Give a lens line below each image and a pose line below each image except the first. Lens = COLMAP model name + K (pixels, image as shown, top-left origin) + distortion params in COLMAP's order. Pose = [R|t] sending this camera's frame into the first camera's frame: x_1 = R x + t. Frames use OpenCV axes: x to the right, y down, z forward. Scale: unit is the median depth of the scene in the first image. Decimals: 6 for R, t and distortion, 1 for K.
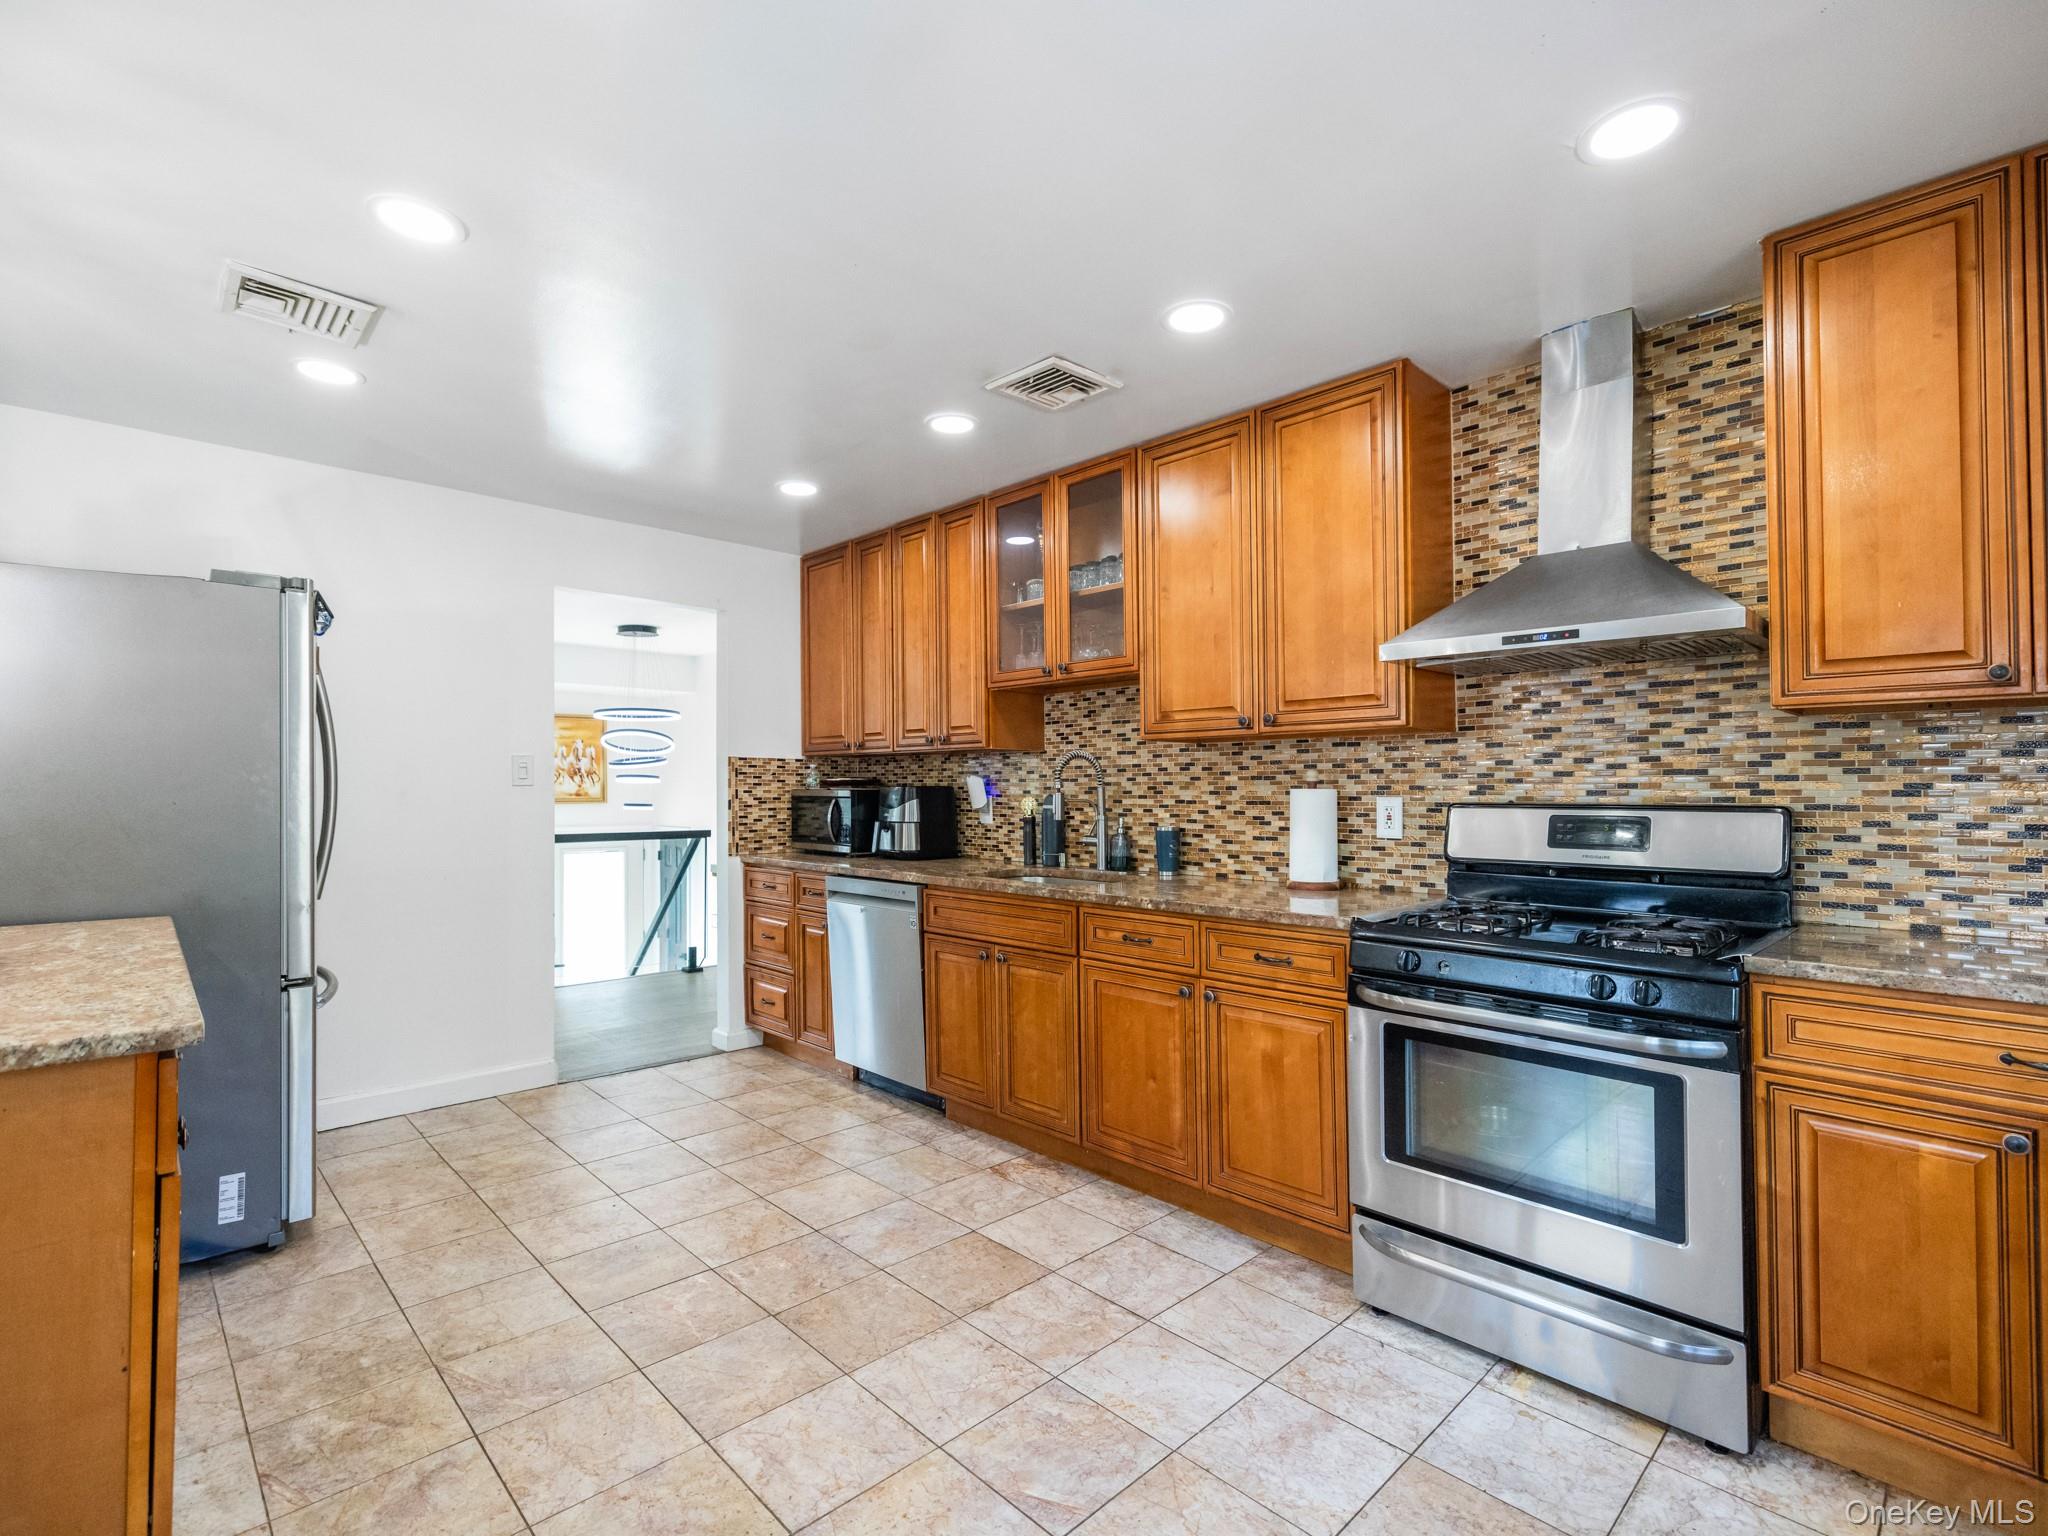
lens RADIAL K [[1026.2, 0, 1024.0], [0, 1026.2, 768.0], [0, 0, 1]] dist [0.033291, 0.000339]
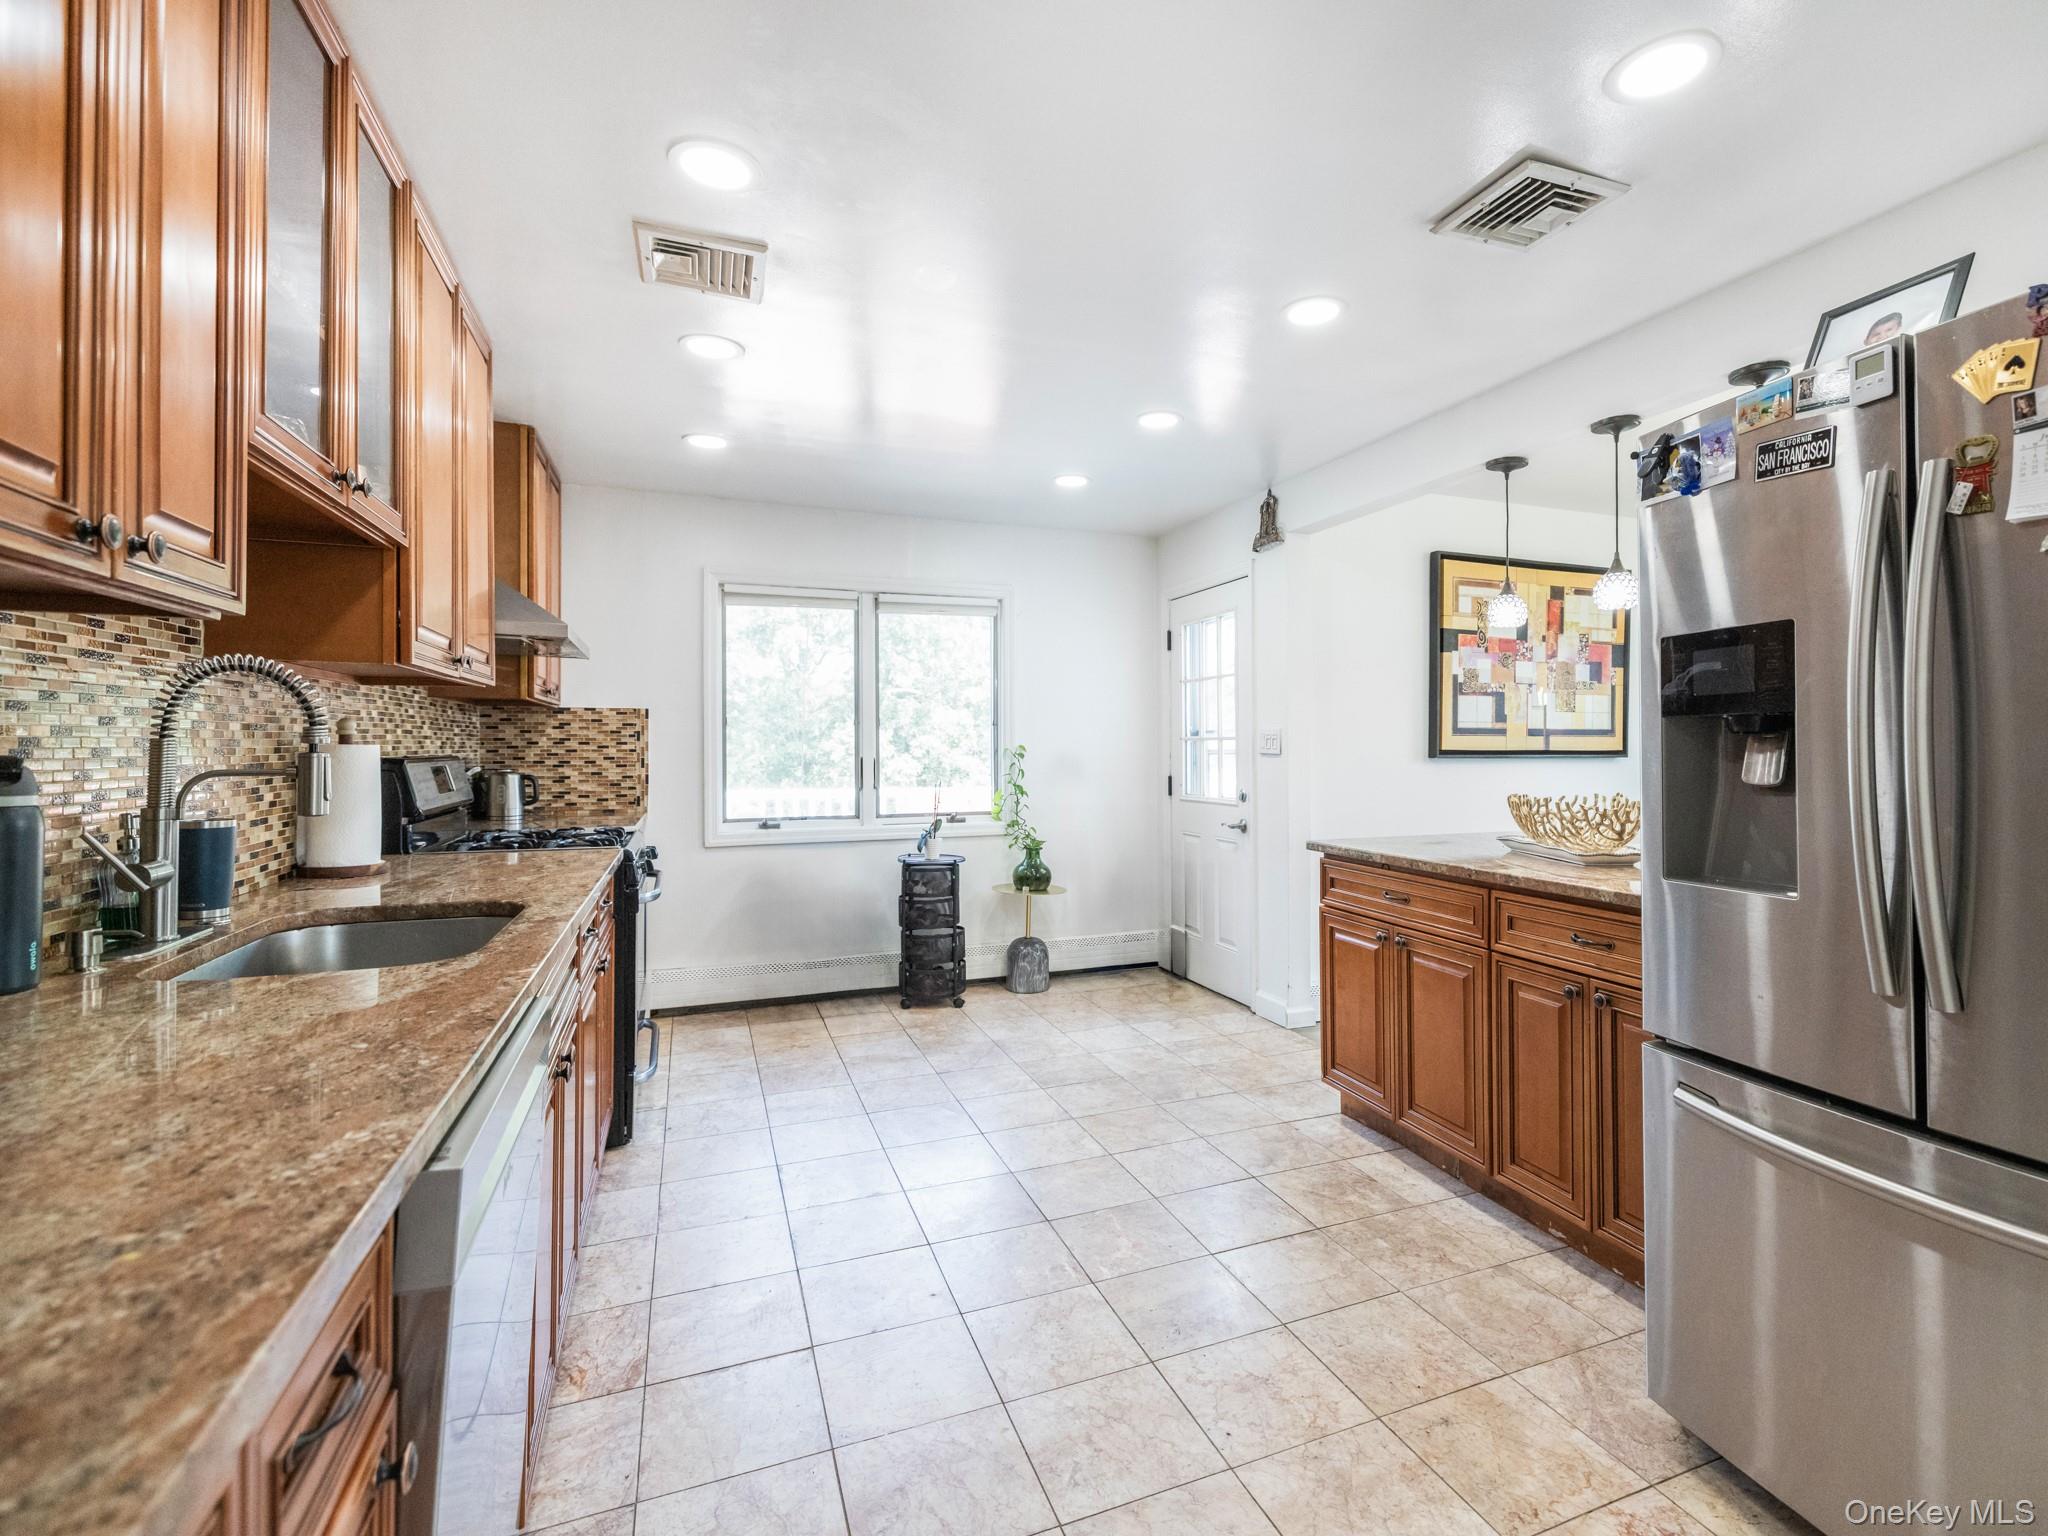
lens RADIAL K [[903.9, 0, 1028.7], [0, 903.9, 732.7], [0, 0, 1]] dist [-0.001224, -0.000334]
pose [[-0.907905, 0.008108, 0.419097, -0.660031], [-0.006870, 0.999391, -0.034217, 0.038090], [-0.419120, -0.033945, -0.907296, 1.982253]]
